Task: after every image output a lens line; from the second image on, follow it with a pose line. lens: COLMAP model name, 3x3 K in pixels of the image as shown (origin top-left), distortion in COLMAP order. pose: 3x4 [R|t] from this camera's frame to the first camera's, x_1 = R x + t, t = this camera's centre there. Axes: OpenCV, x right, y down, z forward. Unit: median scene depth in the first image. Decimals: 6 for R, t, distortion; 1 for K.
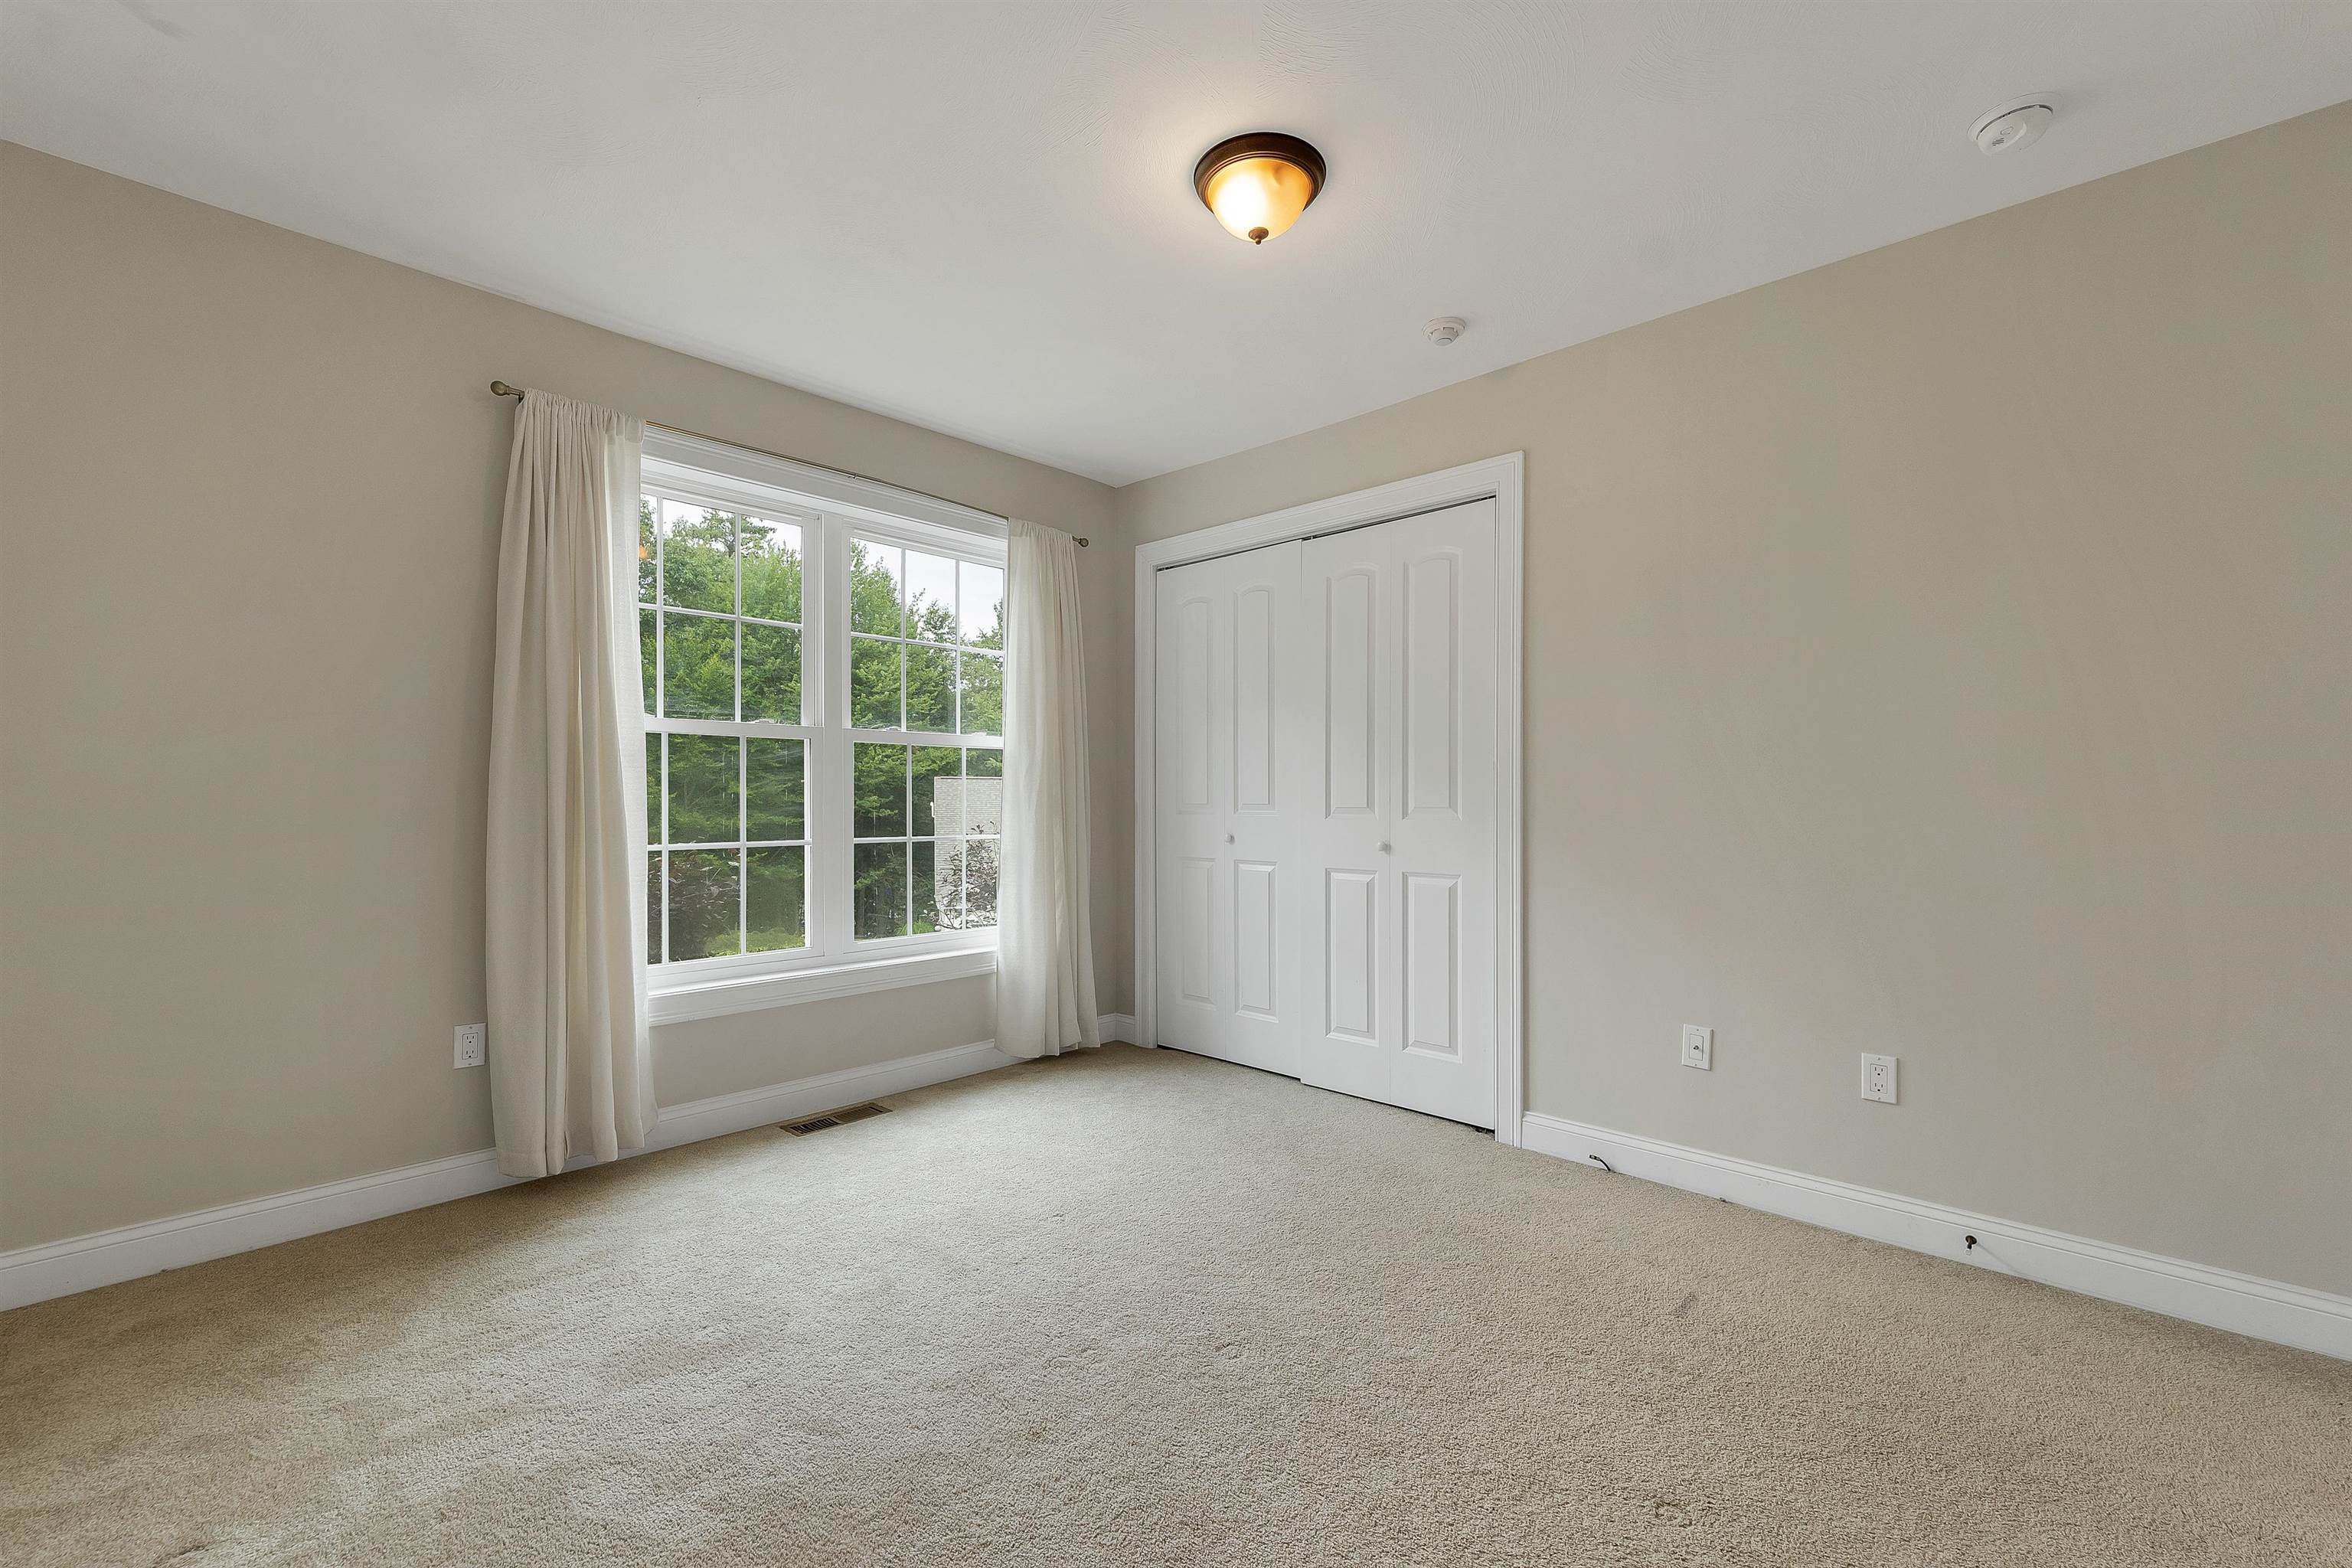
lens RADIAL K [[967.1, 0, 1183.3], [0, 967.1, 791.4], [0, 0, 1]] dist [-0.002130, -0.000655]
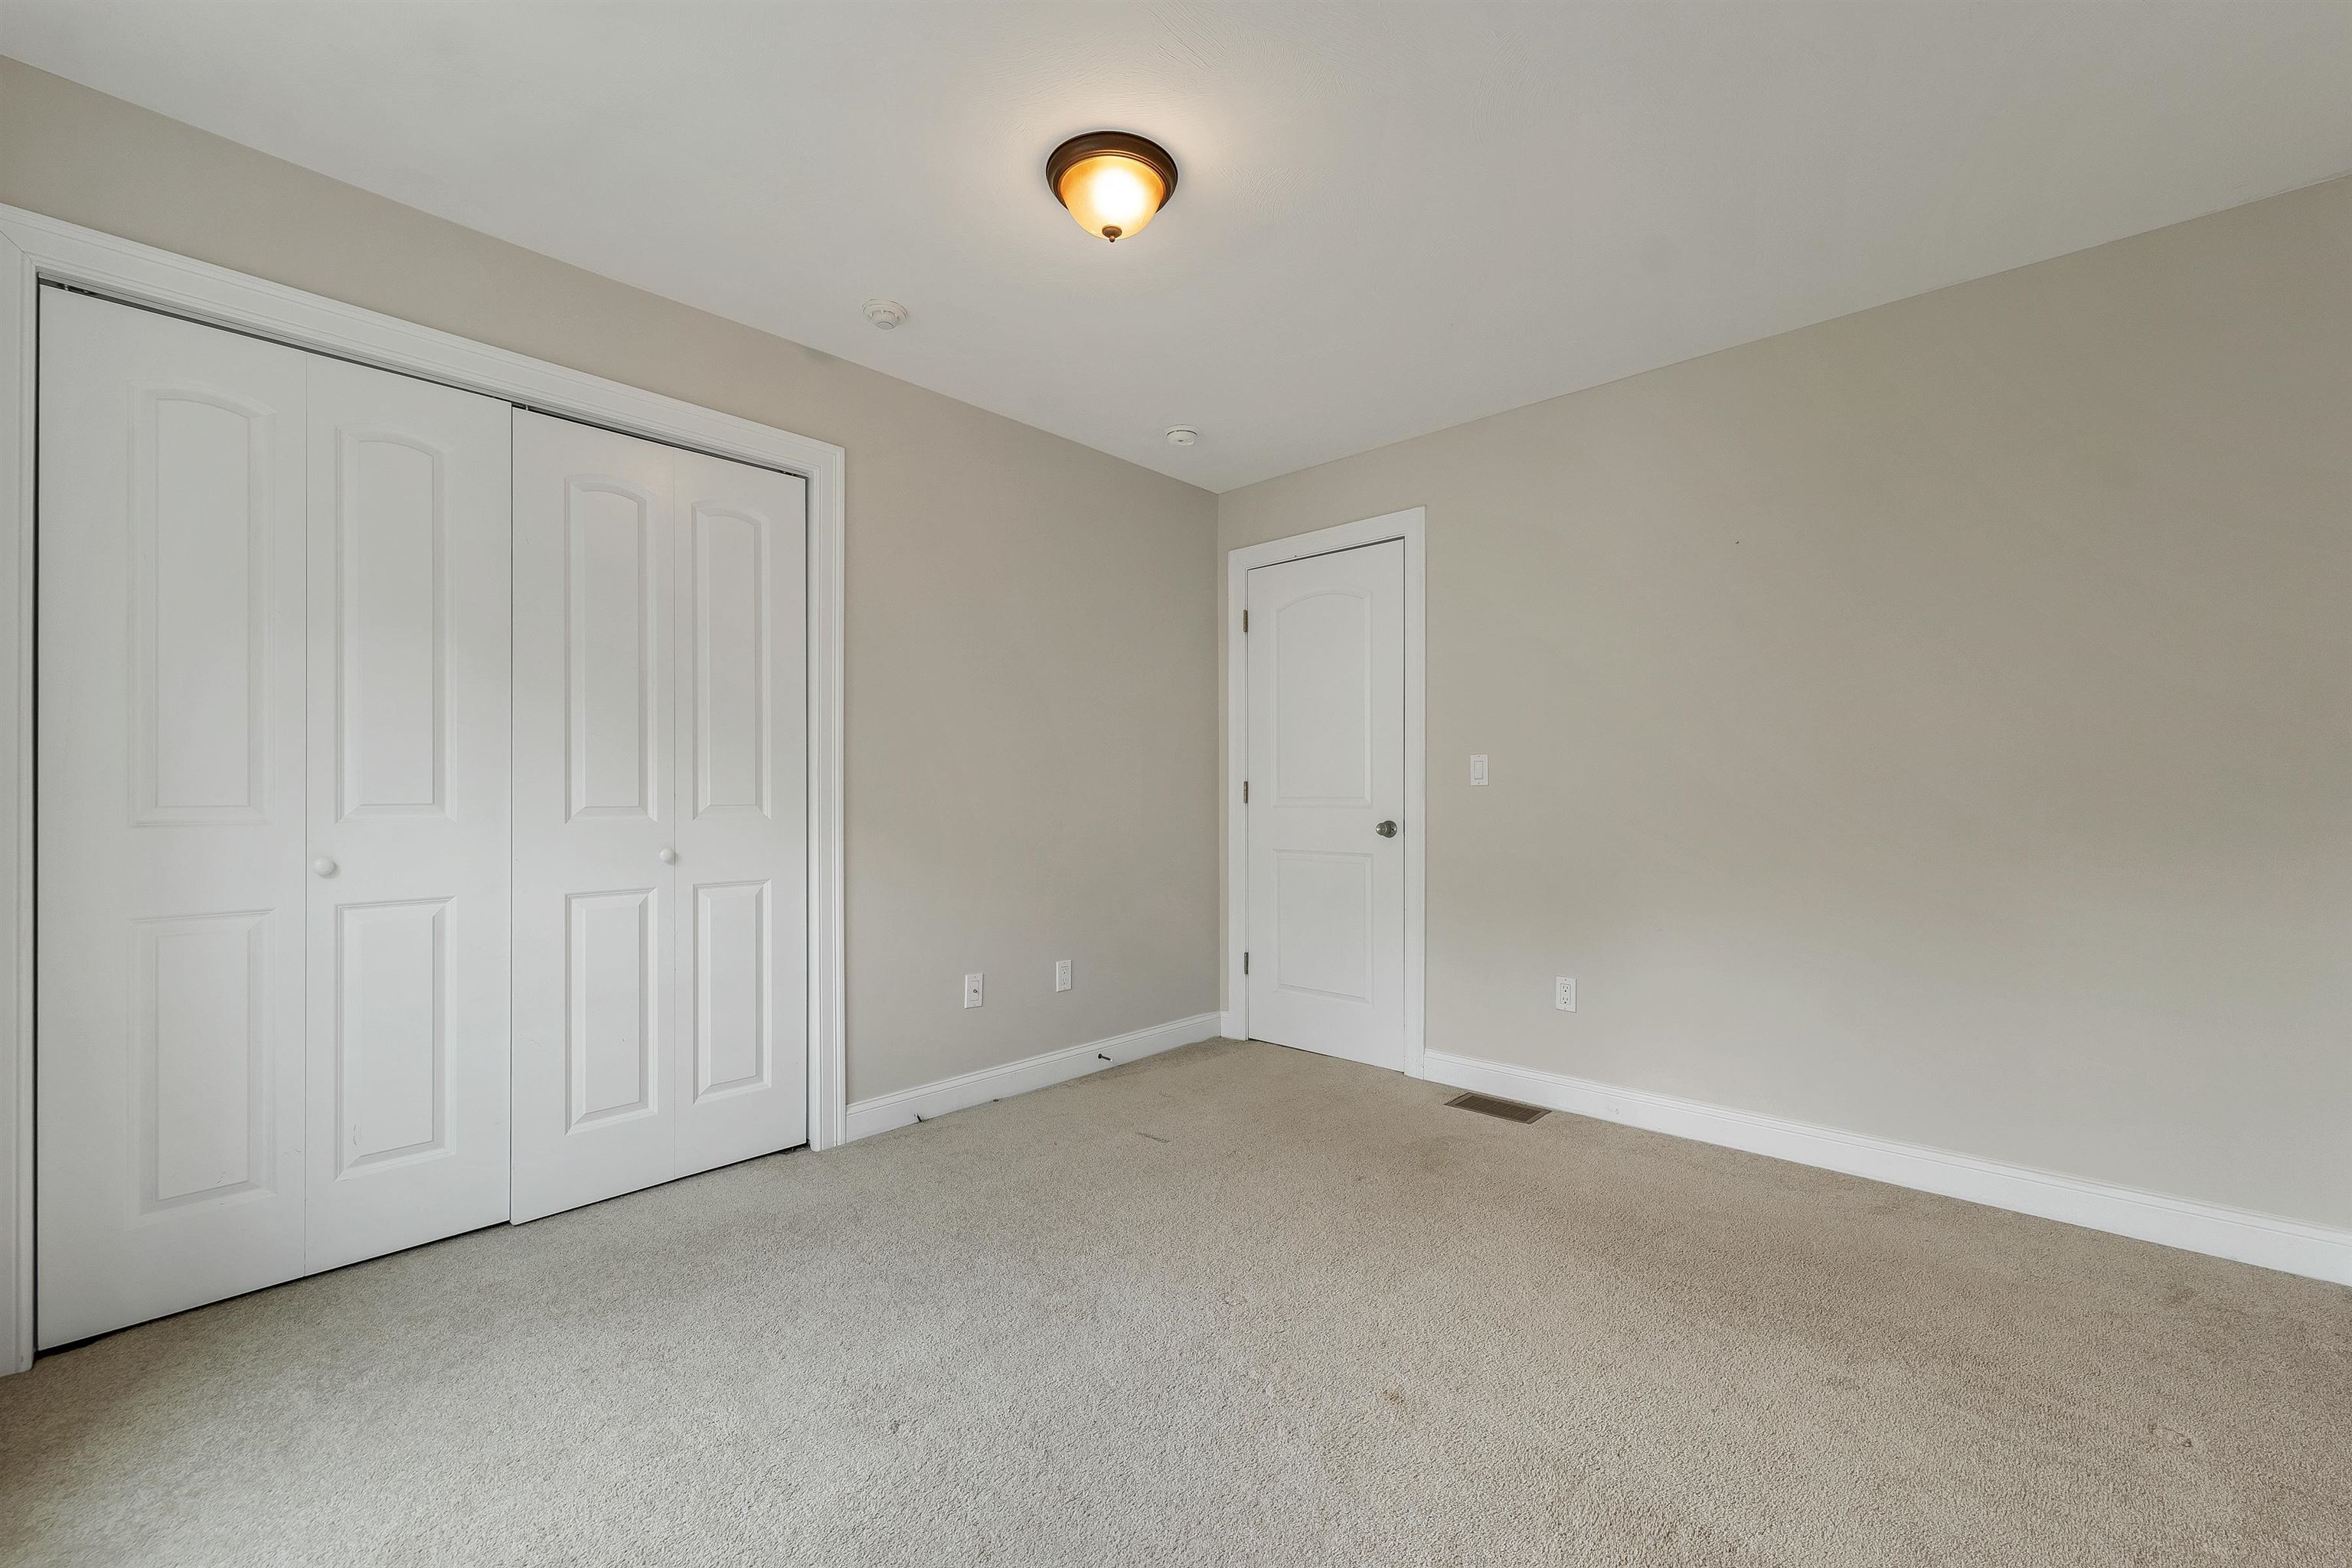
lens RADIAL K [[967.1, 0, 1173.1], [0, 967.1, 797.0], [0, 0, 1]] dist [-0.002130, -0.000655]
pose [[-0.016422, 0.002254, 0.999863, -0.627862], [-0.000088, 0.999997, -0.002255, 0.010786], [-0.999865, -0.000125, -0.016421, 0.641636]]
